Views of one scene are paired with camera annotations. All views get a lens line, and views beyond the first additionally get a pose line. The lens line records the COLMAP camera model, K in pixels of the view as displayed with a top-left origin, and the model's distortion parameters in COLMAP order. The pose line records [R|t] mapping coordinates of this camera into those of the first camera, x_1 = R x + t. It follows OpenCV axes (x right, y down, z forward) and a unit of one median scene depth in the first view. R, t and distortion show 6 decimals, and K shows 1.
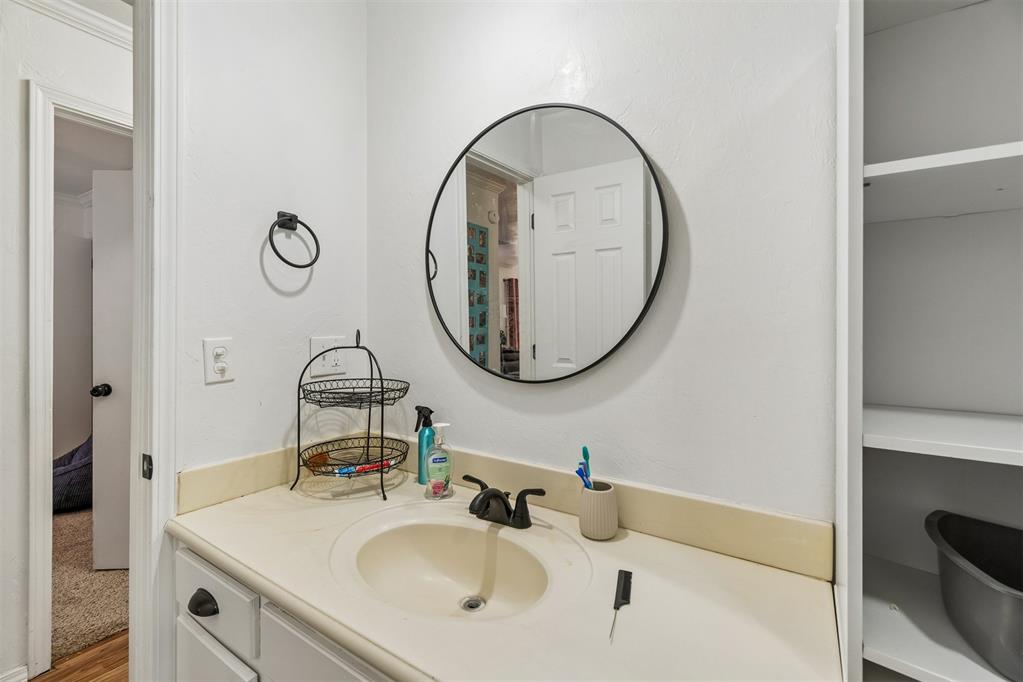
lens RADIAL K [[441.3, 0, 524.6], [0, 441.3, 318.8], [0, 0, 1]] dist [-0.003128, -0.000069]
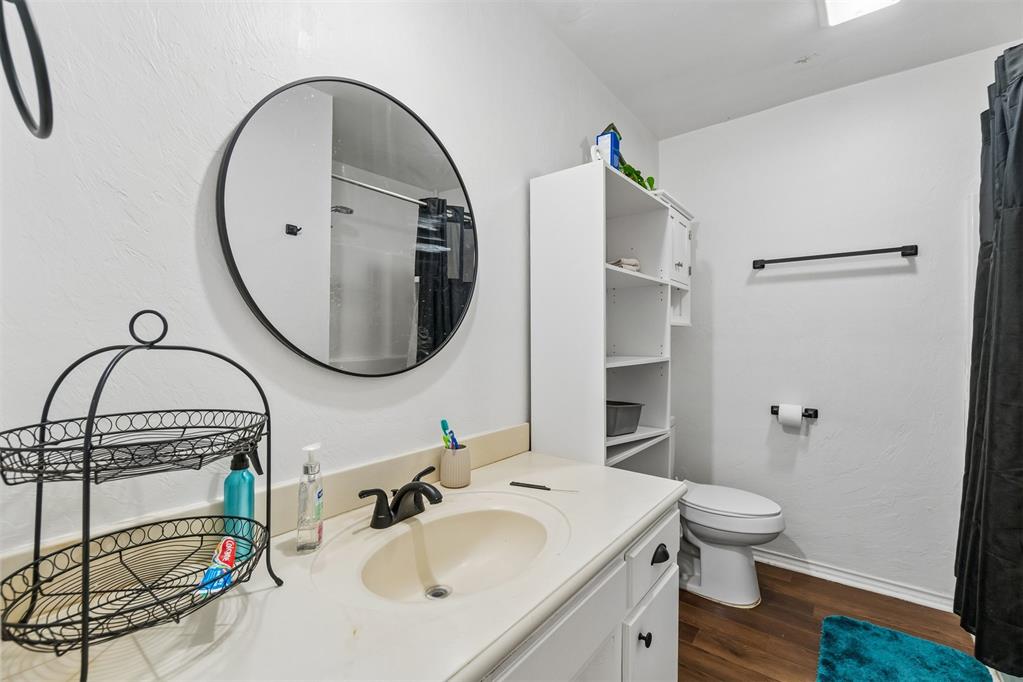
lens RADIAL K [[441.3, 0, 508.0], [0, 441.3, 341.5], [0, 0, 1]] dist [-0.003128, -0.000069]
pose [[0.104386, -0.017919, 0.994375, -0.899895], [-0.022166, 0.999547, 0.020339, 0.044864], [-0.994290, -0.024164, 0.103942, 0.622690]]
